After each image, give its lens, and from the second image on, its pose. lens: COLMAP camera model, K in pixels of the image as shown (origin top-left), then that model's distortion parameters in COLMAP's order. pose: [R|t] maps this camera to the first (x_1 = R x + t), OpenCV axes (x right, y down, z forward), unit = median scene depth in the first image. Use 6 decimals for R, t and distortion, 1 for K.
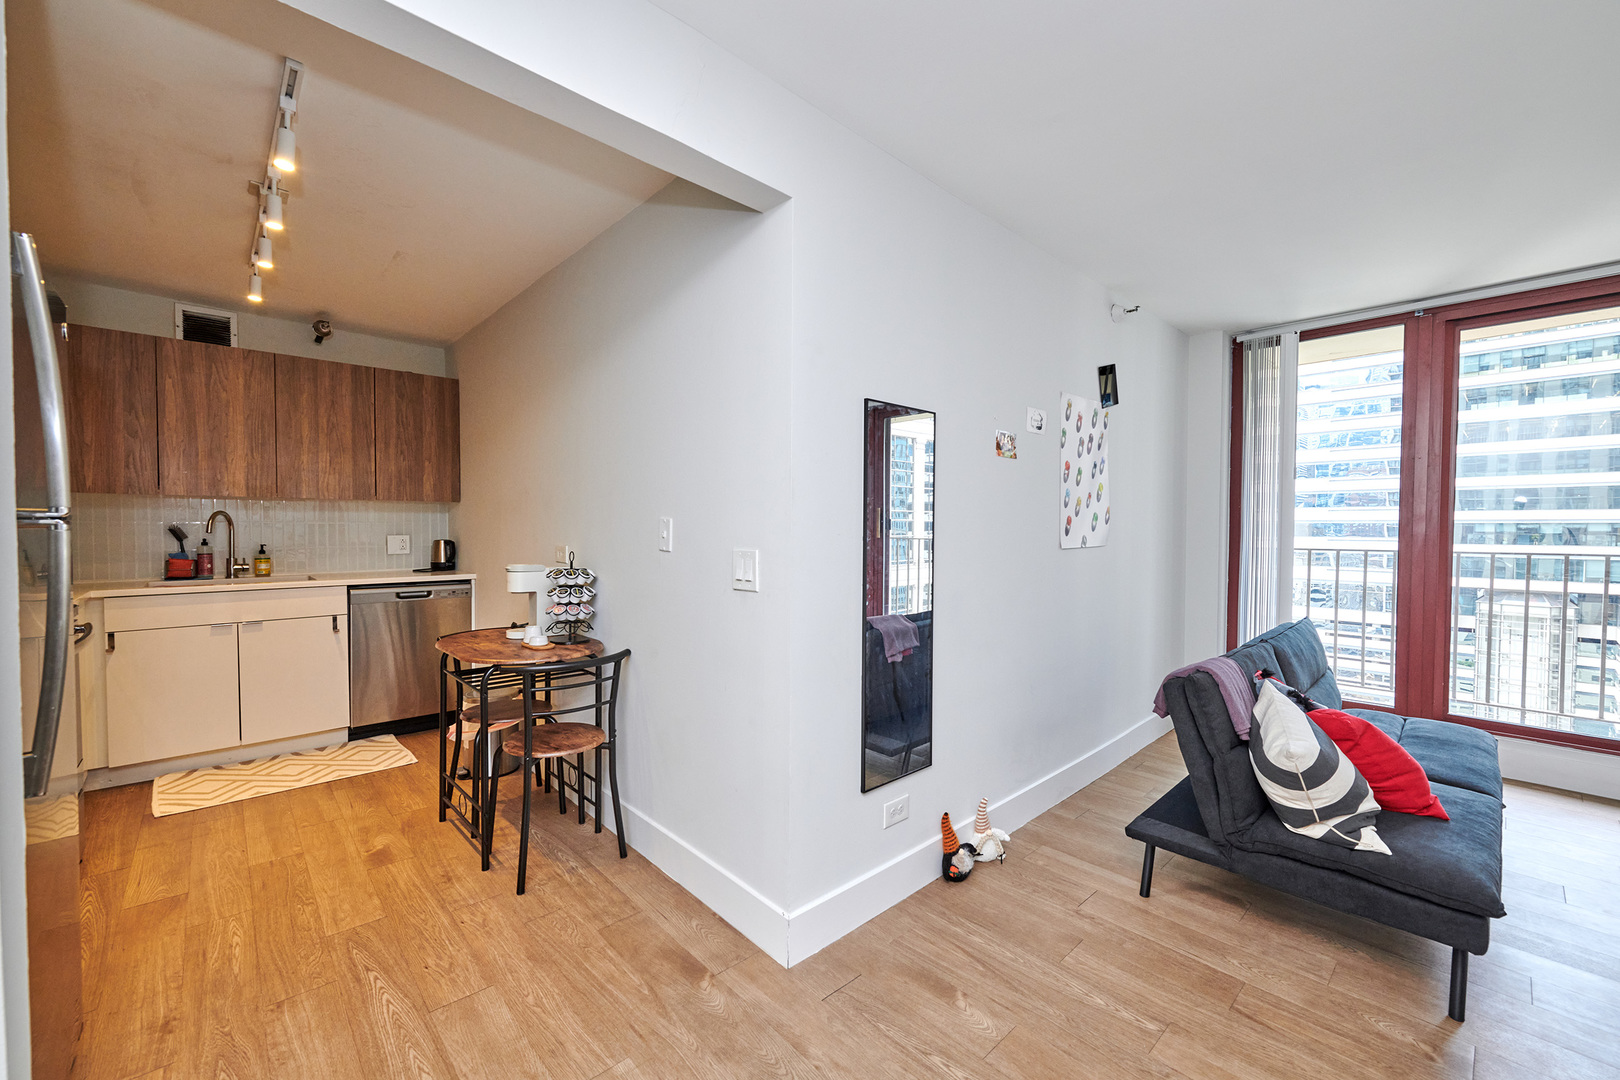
lens RADIAL K [[645.3, 0, 822.3], [0, 645.3, 541.5], [0, 0, 1]] dist [-0.001448, -0.000284]
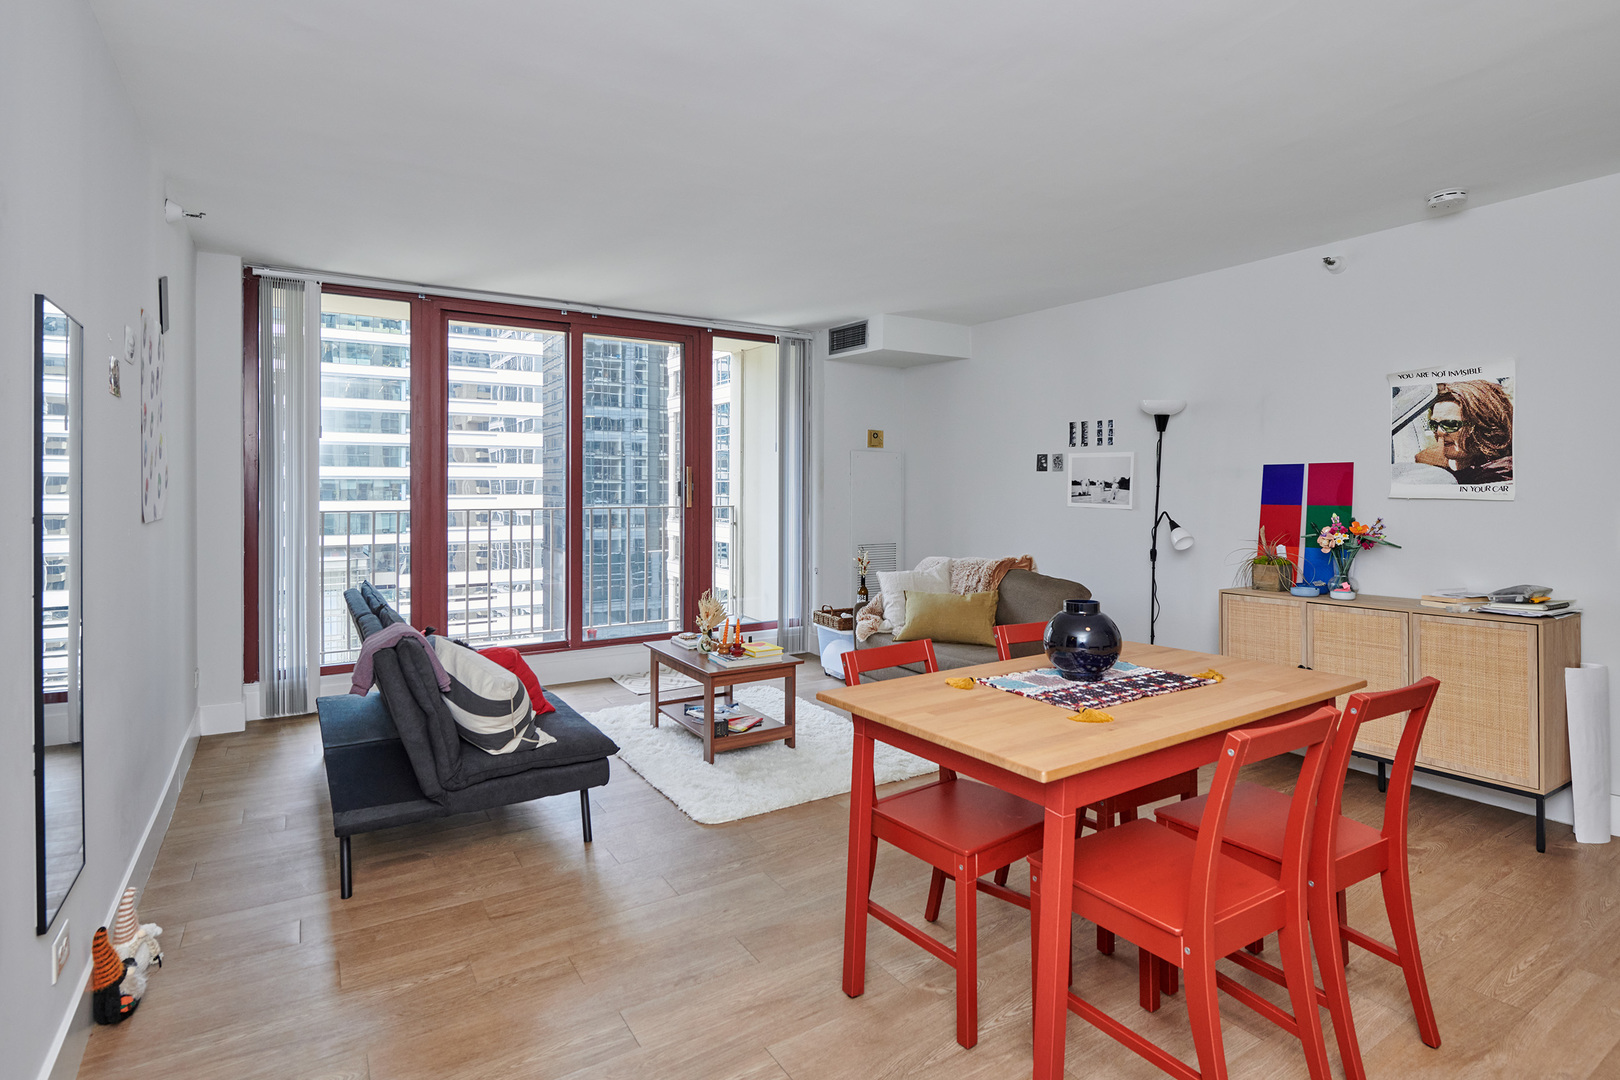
lens RADIAL K [[813.0, 0, 818.2], [0, 813.0, 493.2], [0, 0, 1]] dist [-0.002837, -0.000562]
pose [[0.192574, -0.011387, 0.981216, -0.347430], [0.021128, 0.999749, 0.007455, -0.012869], [-0.981055, 0.019295, 0.192767, 0.077254]]
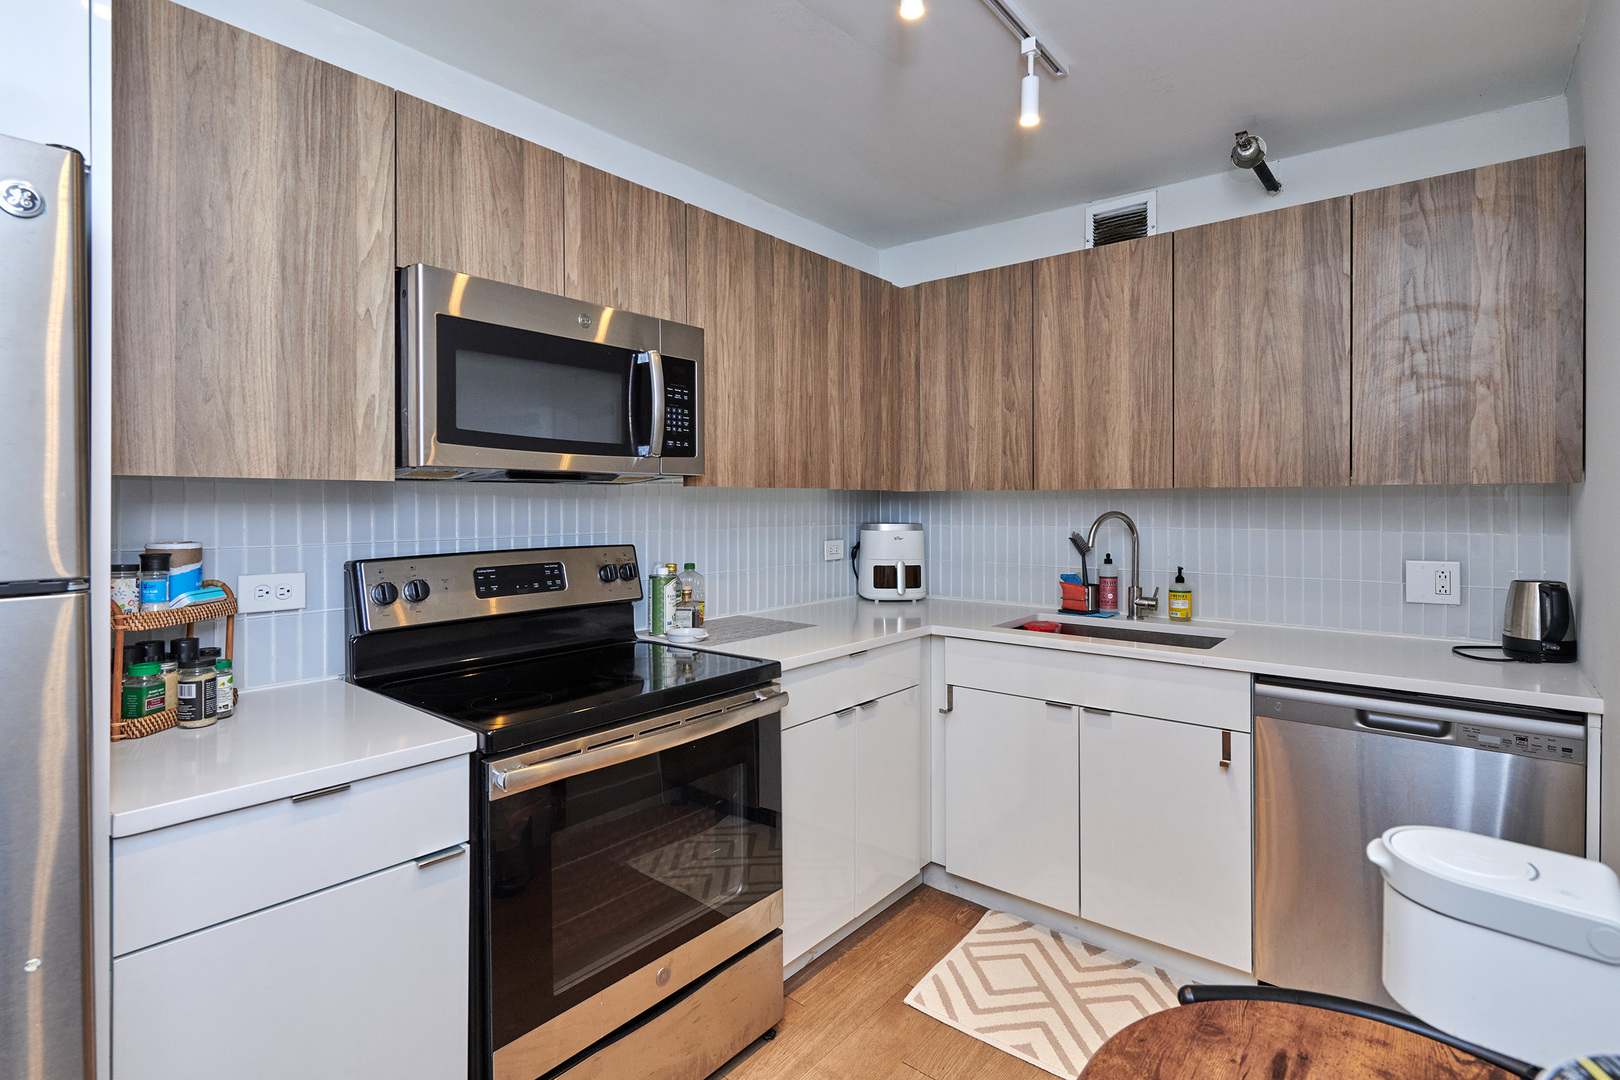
lens RADIAL K [[780.1, 0, 812.2], [0, 780.1, 510.4], [0, 0, 1]] dist [-0.001762, -0.000315]
pose [[0.123783, 0.003102, -0.992304, -0.241205], [-0.020799, 0.999784, 0.000531, -0.048143], [0.992091, 0.020573, 0.123821, 0.685273]]
